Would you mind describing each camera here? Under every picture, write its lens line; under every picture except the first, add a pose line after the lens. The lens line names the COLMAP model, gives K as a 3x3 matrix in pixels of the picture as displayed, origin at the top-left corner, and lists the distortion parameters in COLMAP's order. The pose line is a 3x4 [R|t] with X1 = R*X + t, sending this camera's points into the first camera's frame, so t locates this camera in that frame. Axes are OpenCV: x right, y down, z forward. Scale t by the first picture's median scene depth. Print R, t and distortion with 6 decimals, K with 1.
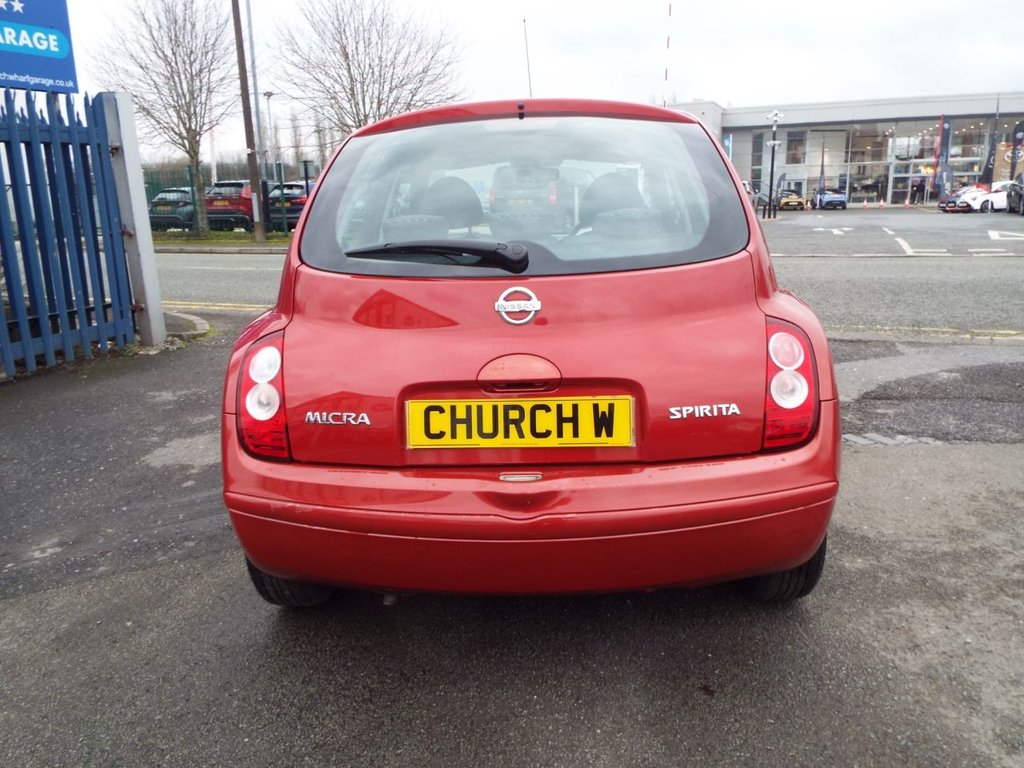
lens RADIAL K [[720.4, 0, 529.6], [0, 720.4, 397.3], [0, 0, 1]] dist [0.040863, -0.057947]
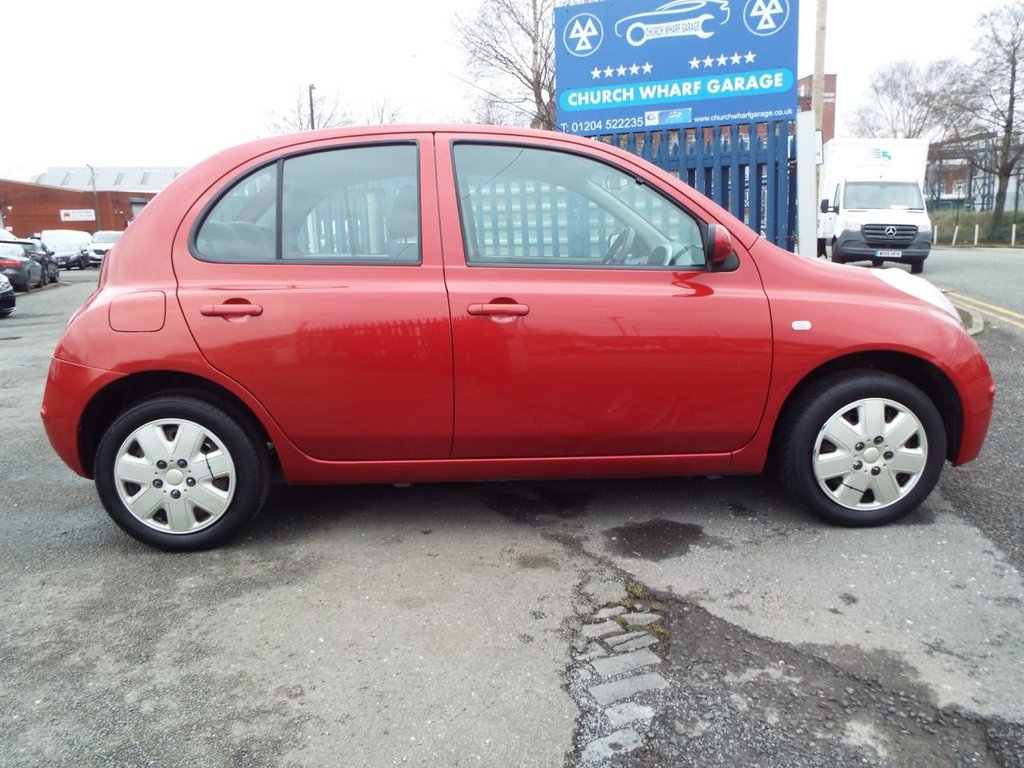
lens RADIAL K [[720.2, 0, 530.4], [0, 720.2, 376.6], [0, 0, 1]] dist [0.003326, -0.007396]
pose [[0.090810, 0.211721, -0.973102, 1.218997], [-0.239340, 0.953140, 0.185043, -0.287121], [0.966680, 0.216099, 0.137228, 1.107159]]
